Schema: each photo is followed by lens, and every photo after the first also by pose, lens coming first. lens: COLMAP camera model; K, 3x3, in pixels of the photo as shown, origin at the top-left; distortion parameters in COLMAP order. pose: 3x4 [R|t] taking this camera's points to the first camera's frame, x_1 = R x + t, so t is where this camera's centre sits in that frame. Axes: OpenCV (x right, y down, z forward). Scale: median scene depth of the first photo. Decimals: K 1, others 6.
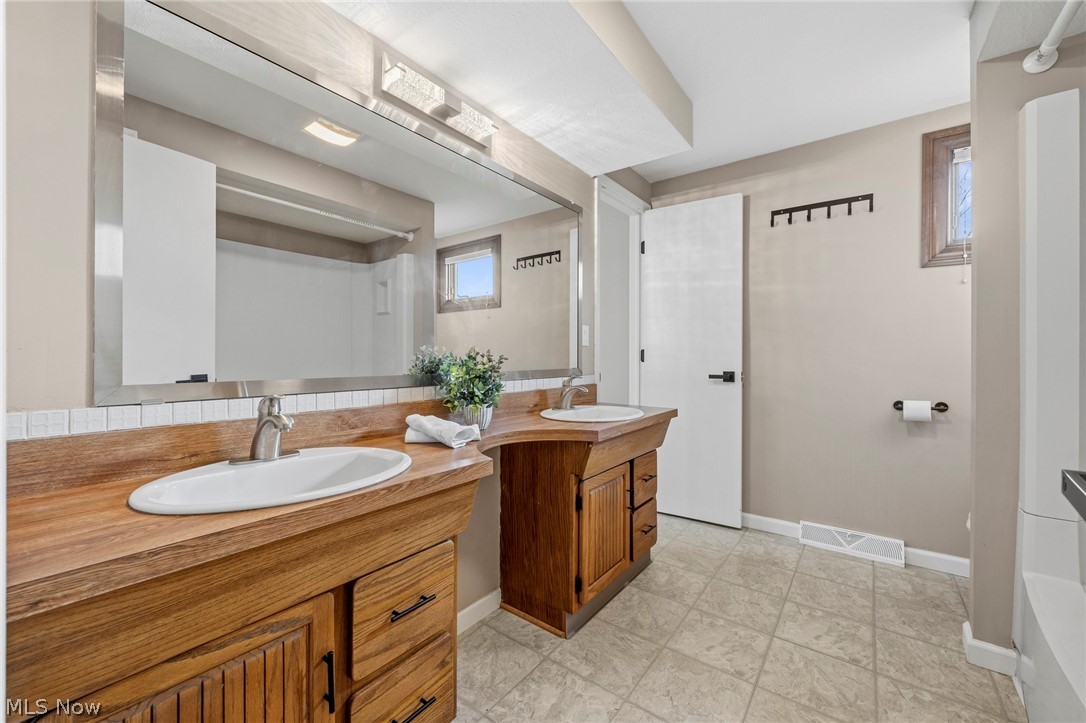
lens RADIAL K [[403.9, 0, 543.0], [0, 403.9, 361.5], [0, 0, 1]] dist [-0.002072, -0.000203]
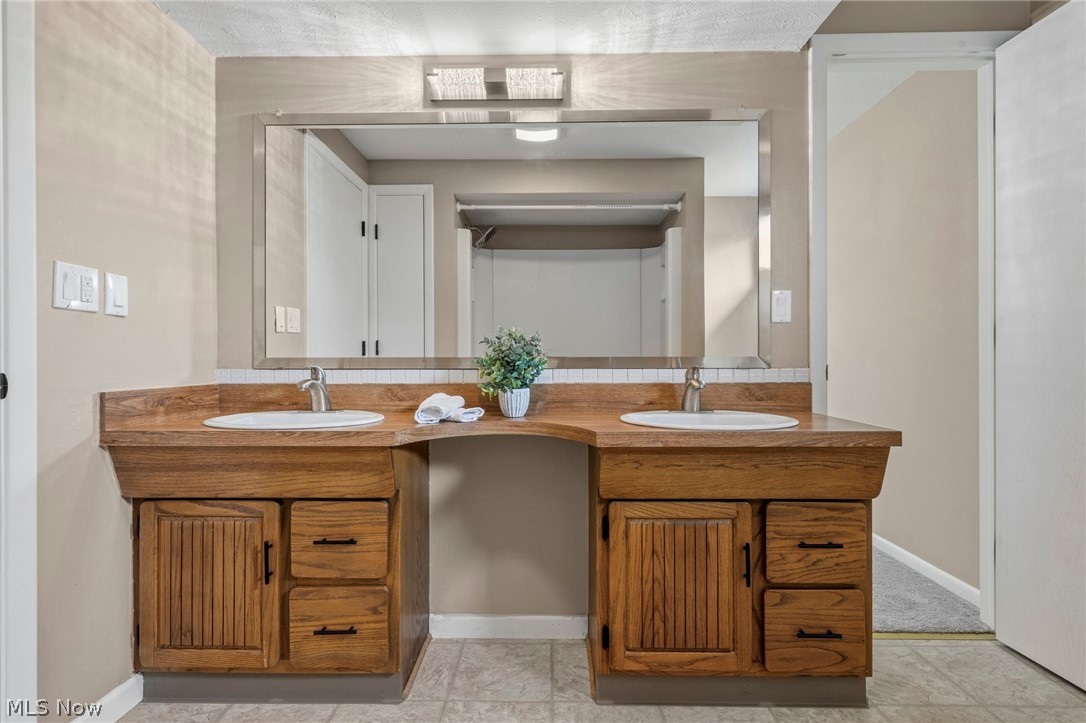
lens RADIAL K [[493.1, 0, 543.0], [0, 493.1, 361.5], [0, 0, 1]] dist [0.002608, 0.000442]
pose [[0.628806, 0.000550, -0.777562, 0.844496], [-0.003164, 0.999993, -0.001851, 0.048151], [0.777556, 0.003624, 0.628803, 0.383267]]
